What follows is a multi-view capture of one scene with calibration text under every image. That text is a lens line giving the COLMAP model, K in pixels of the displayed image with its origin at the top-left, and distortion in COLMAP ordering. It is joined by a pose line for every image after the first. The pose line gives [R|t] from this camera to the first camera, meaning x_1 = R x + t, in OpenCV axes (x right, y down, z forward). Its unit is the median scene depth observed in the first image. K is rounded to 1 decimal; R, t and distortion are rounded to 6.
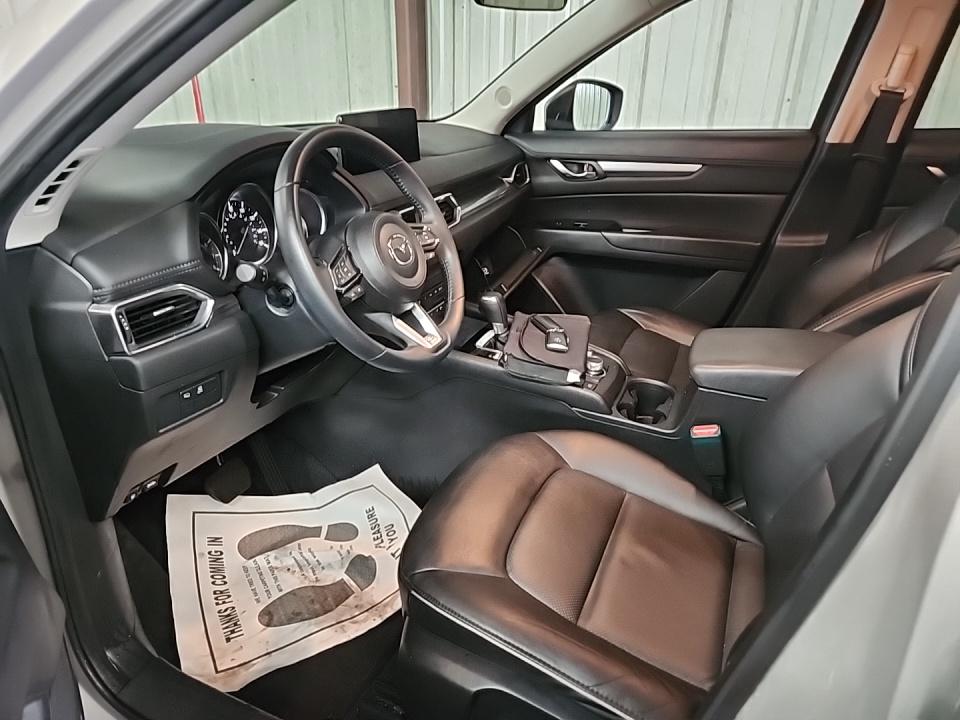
lens RADIAL K [[653.8, 0, 480.0], [0, 653.8, 360.0], [0, 0, 1]] dist [0.058481, -0.046241]
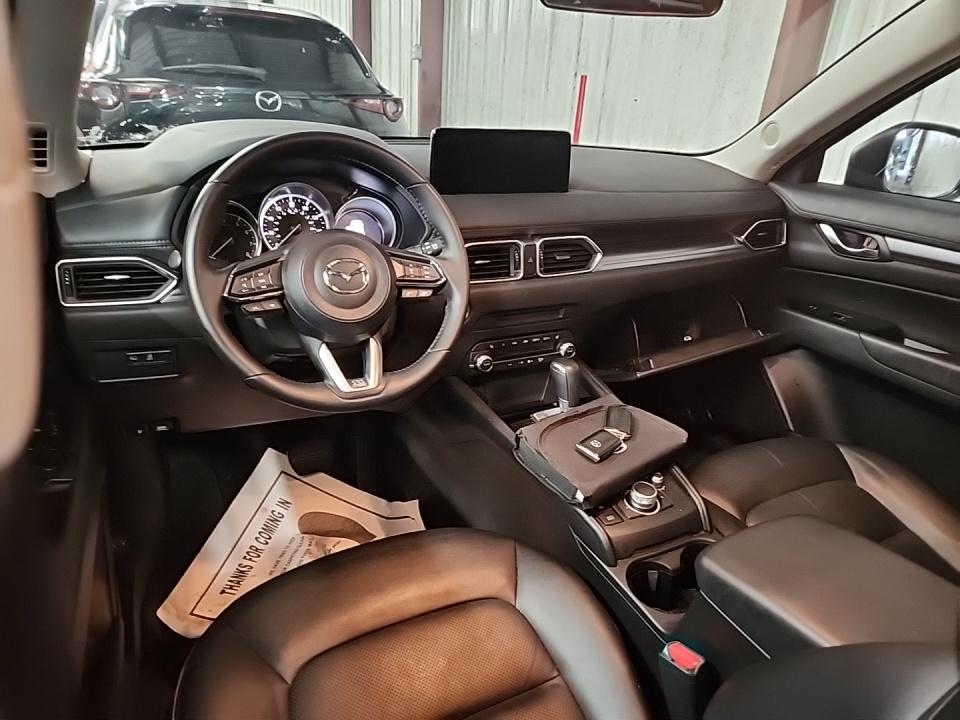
lens RADIAL K [[653.8, 0, 480.0], [0, 653.8, 360.0], [0, 0, 1]] dist [0.058481, -0.046241]
pose [[0.769582, 0.295536, -0.566041, 0.285835], [-0.313190, 0.947200, 0.068733, -0.091245], [0.556467, 0.124382, 0.821507, 0.196262]]
